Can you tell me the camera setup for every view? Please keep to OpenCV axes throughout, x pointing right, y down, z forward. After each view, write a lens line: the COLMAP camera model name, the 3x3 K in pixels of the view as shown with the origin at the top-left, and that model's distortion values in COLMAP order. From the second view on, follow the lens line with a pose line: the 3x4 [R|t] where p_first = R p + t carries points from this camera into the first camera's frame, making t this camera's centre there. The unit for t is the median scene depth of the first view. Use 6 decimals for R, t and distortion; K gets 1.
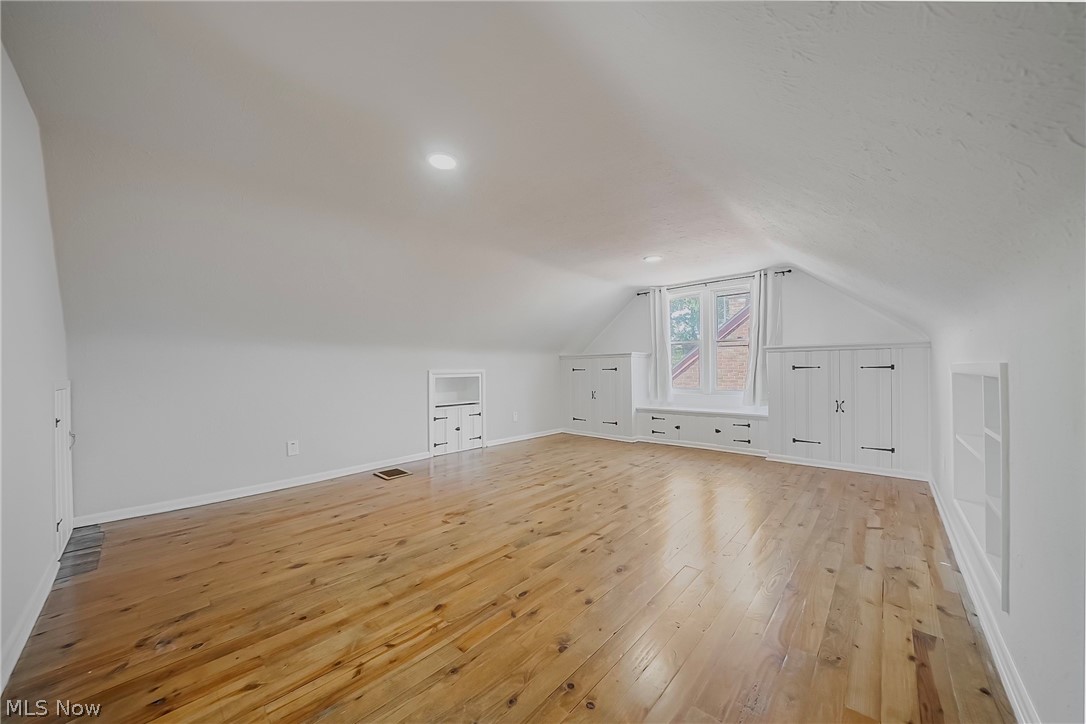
lens RADIAL K [[370.5, 0, 543.4], [0, 370.5, 369.8], [0, 0, 1]] dist [0.000239, 0.000002]
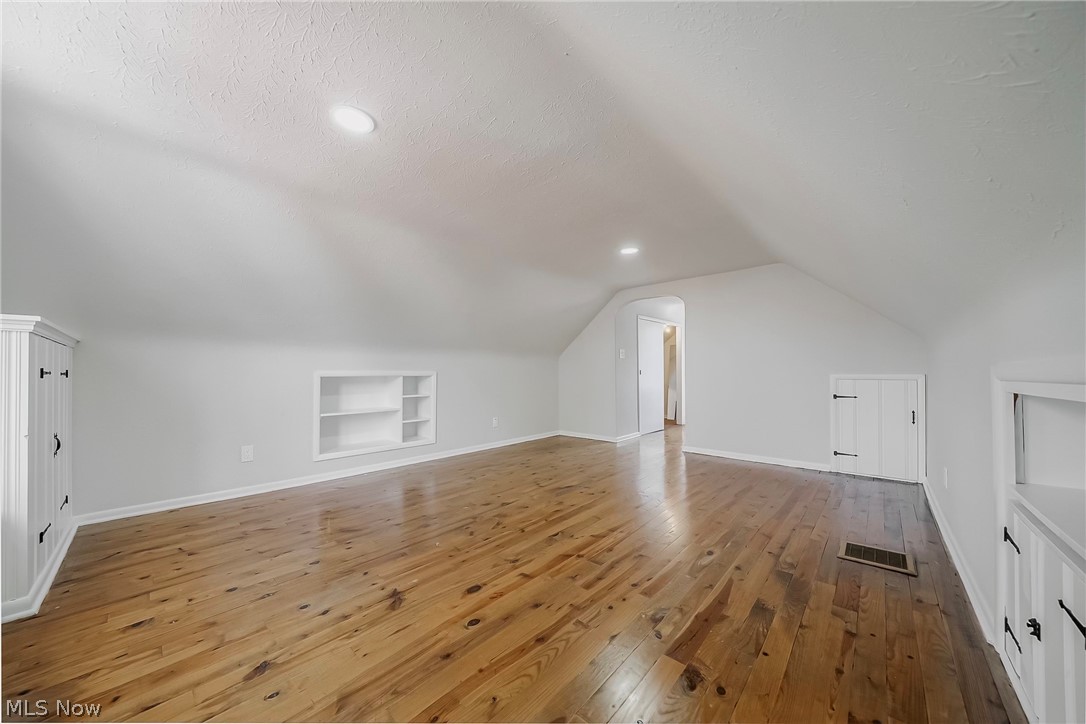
lens RADIAL K [[370.5, 0, 542.0], [0, 370.5, 370.2], [0, 0, 1]] dist [0.000239, 0.000002]
pose [[-0.999927, 0.011218, -0.004497, 0.096957], [0.011290, 0.999804, -0.016240, 0.009533], [0.004314, -0.016289, -0.999858, 1.745805]]
